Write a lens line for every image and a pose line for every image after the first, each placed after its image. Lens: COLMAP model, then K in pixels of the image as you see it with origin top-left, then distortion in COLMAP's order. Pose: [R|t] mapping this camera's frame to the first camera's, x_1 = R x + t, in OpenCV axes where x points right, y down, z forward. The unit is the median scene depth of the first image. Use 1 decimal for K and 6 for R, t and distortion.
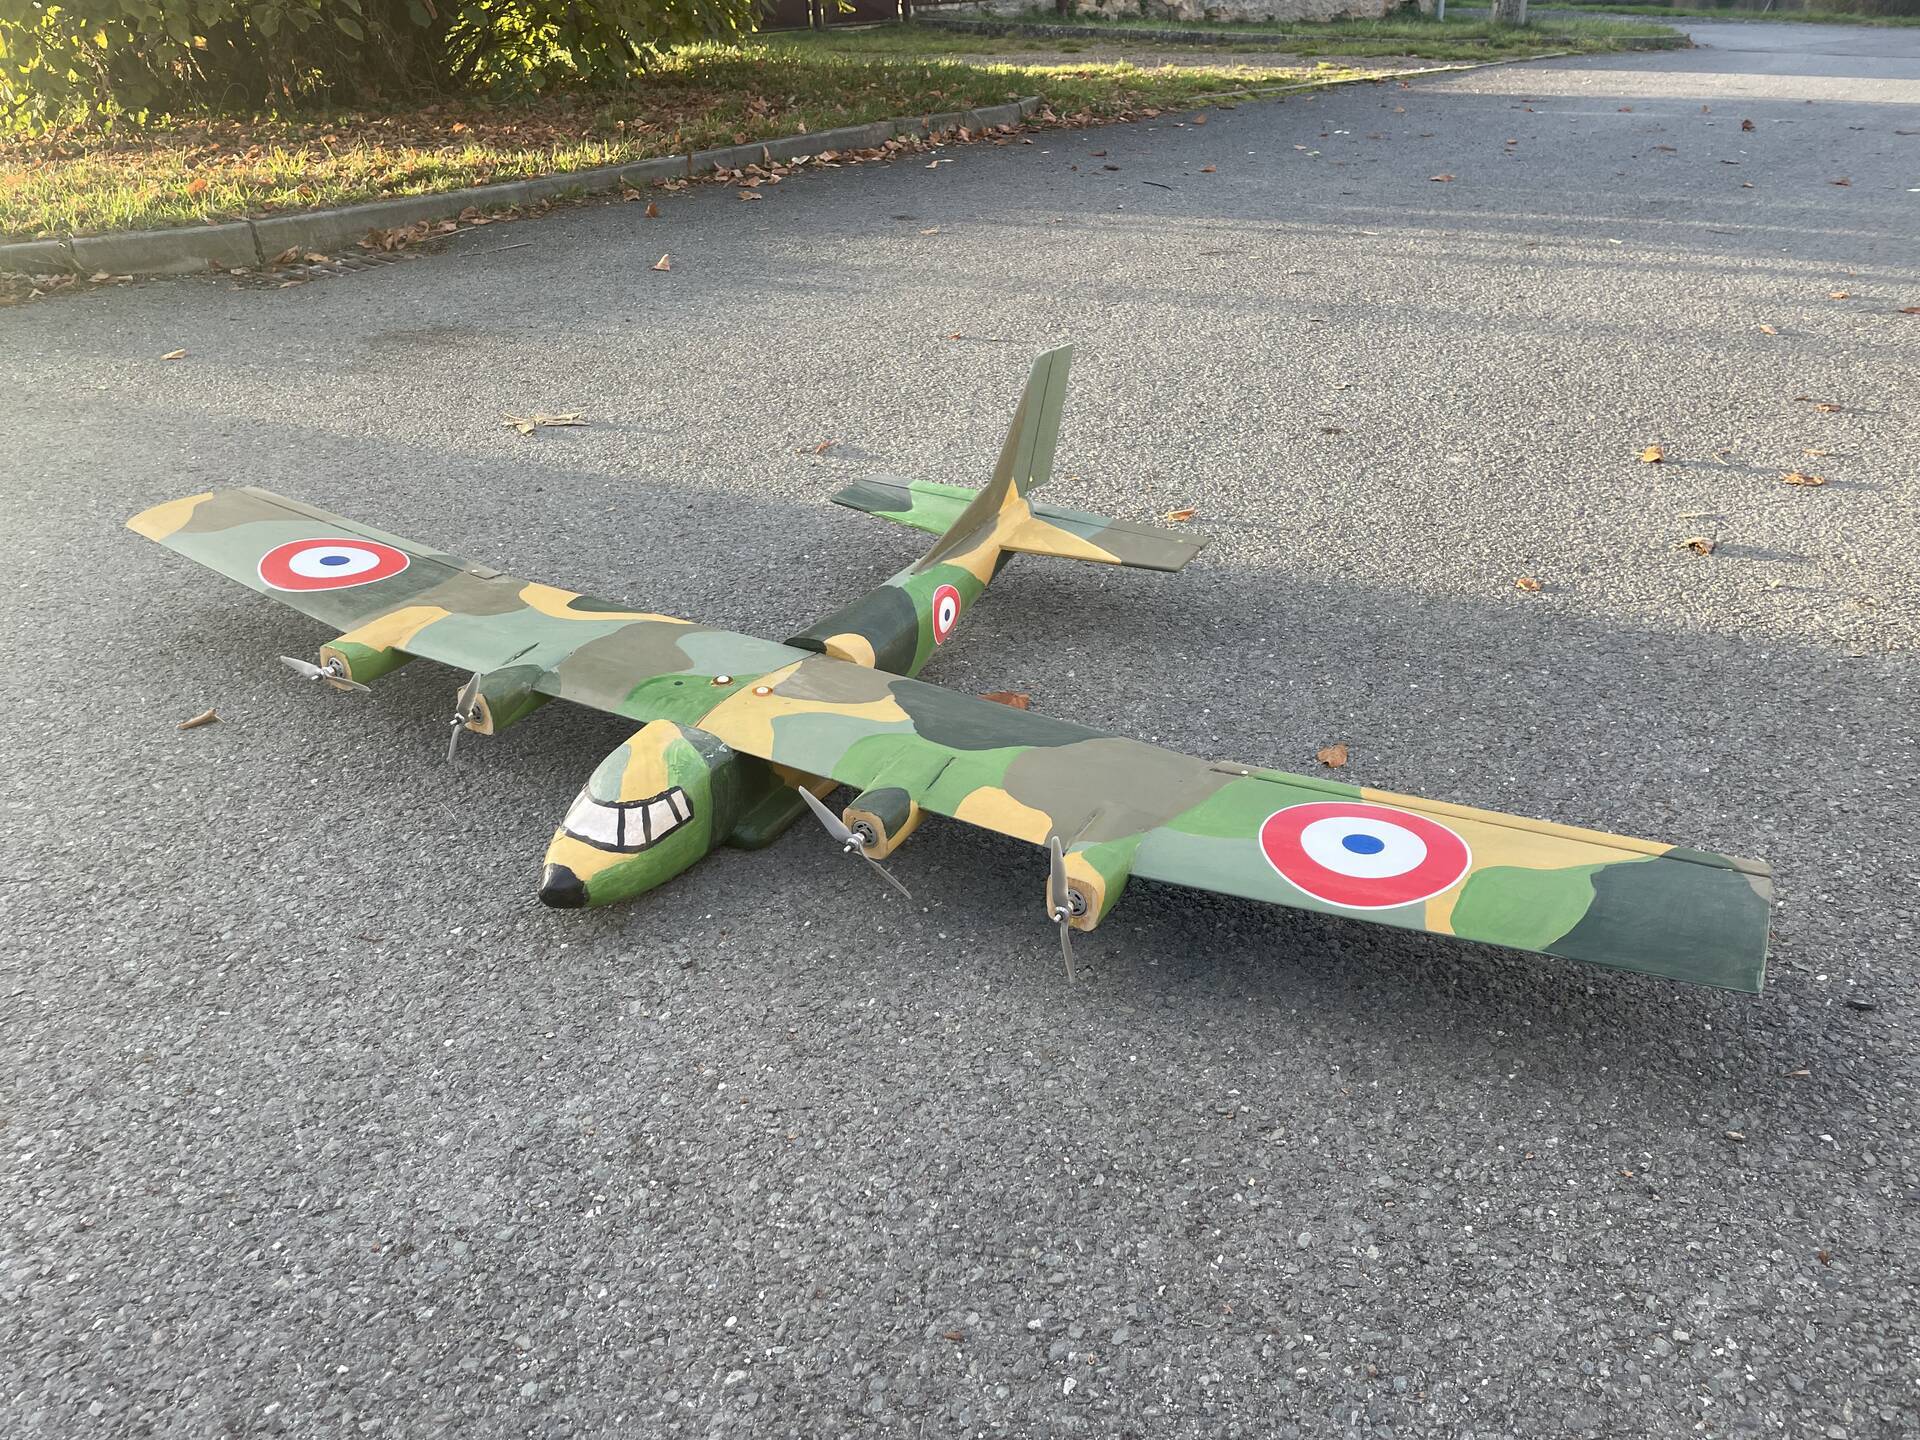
lens RADIAL K [[1421.9, 0, 960.0], [0, 1421.9, 720.0], [0, 0, 1]] dist [0.083066, -0.101081]
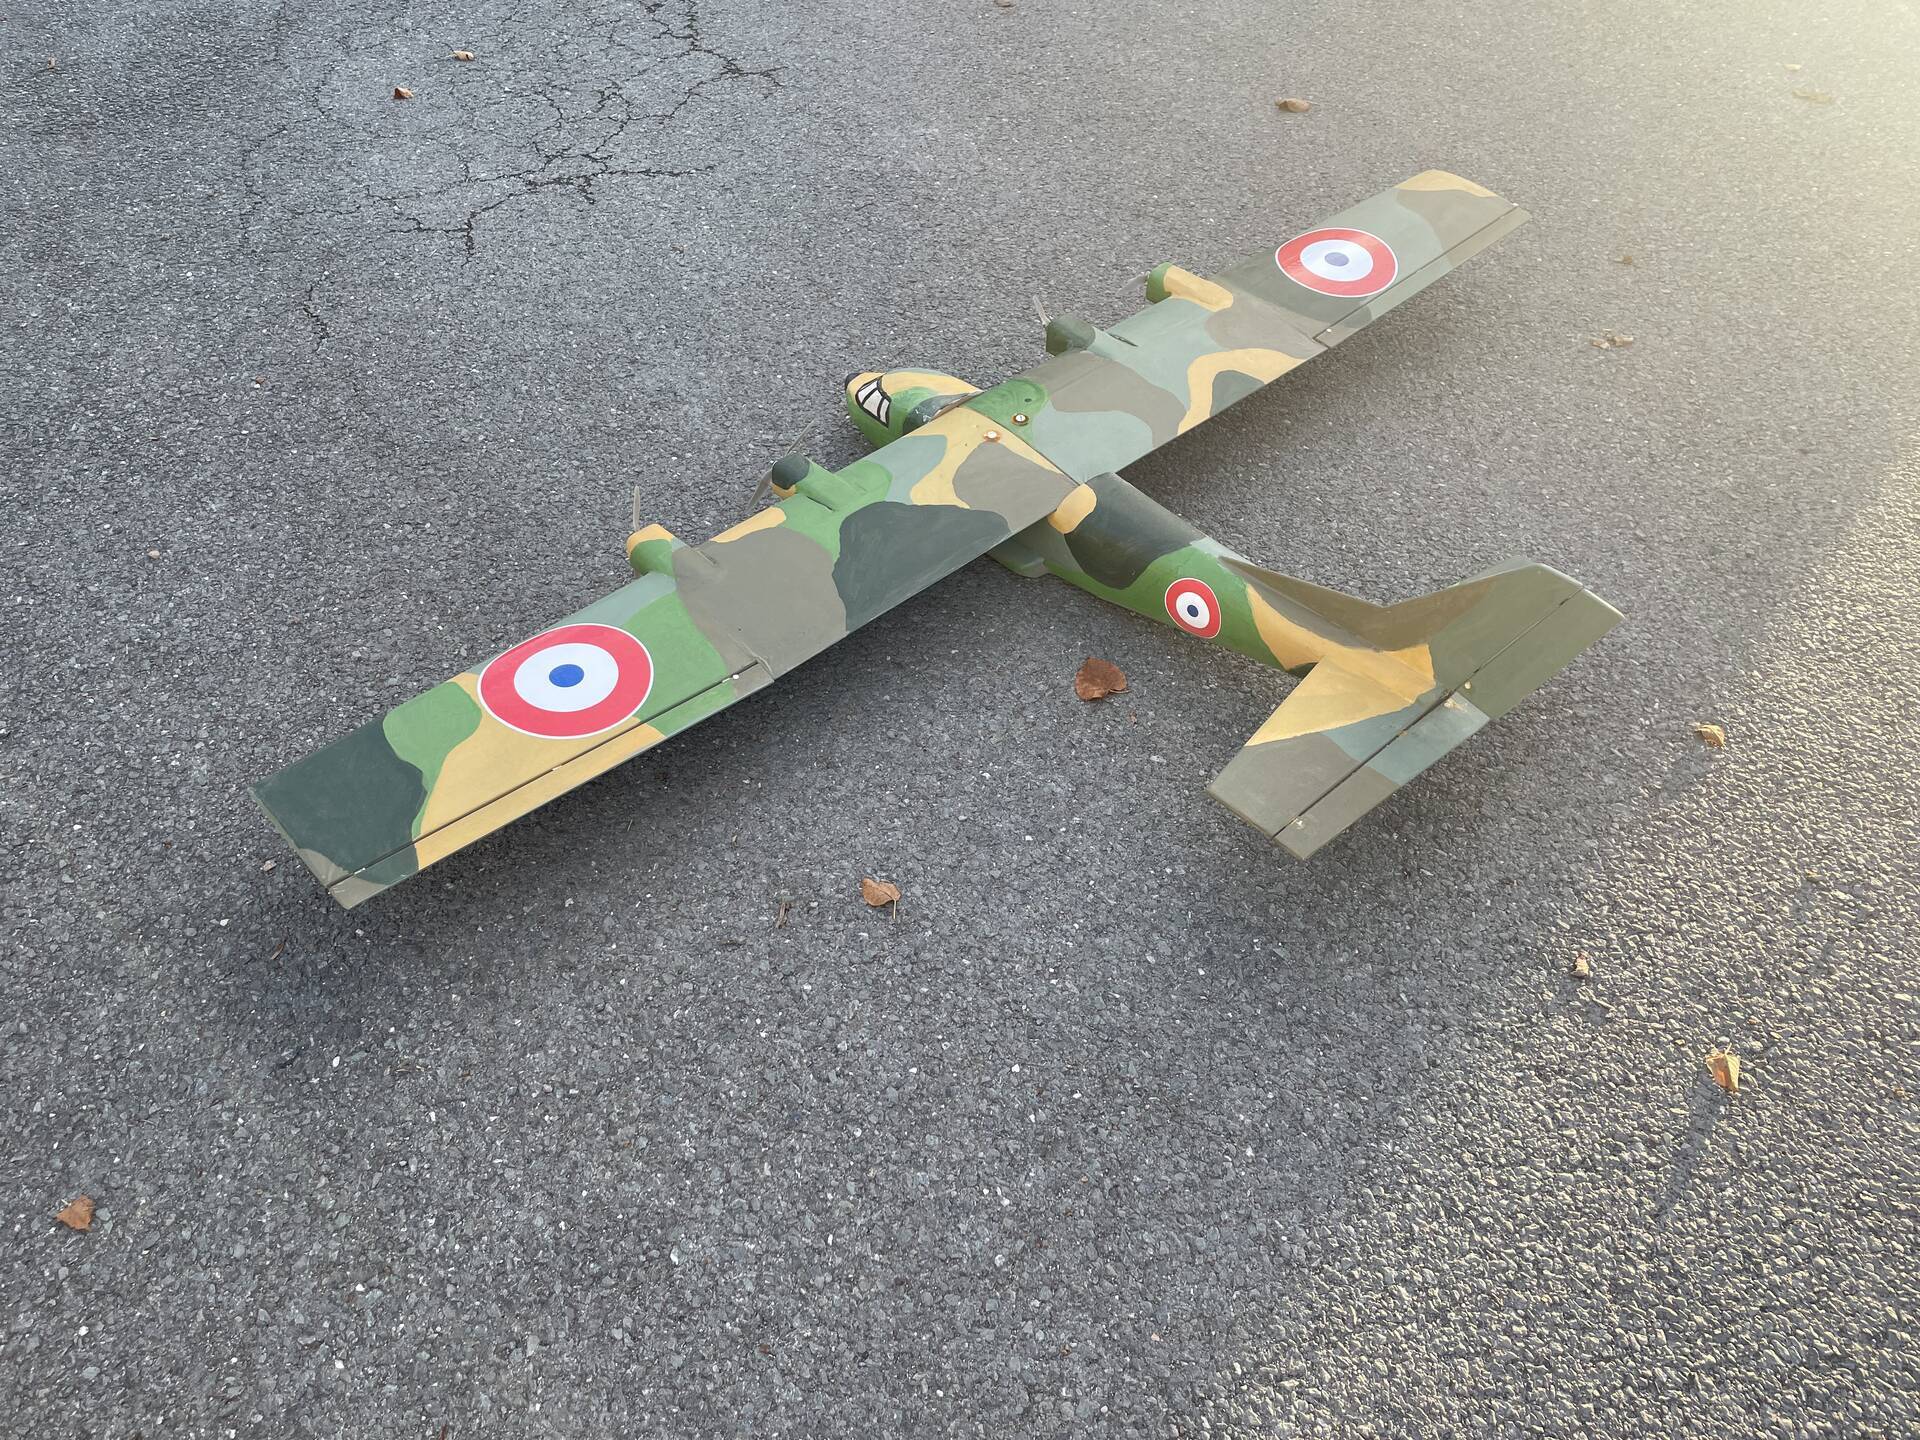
lens RADIAL K [[1421.9, 0, 960.0], [0, 1421.9, 720.0], [0, 0, 1]] dist [0.083066, -0.101081]
pose [[-0.310740, 0.679203, -0.664924, 1.185784], [-0.459863, 0.504801, 0.730549, -1.091788], [0.831845, 0.532785, 0.155478, 1.314659]]
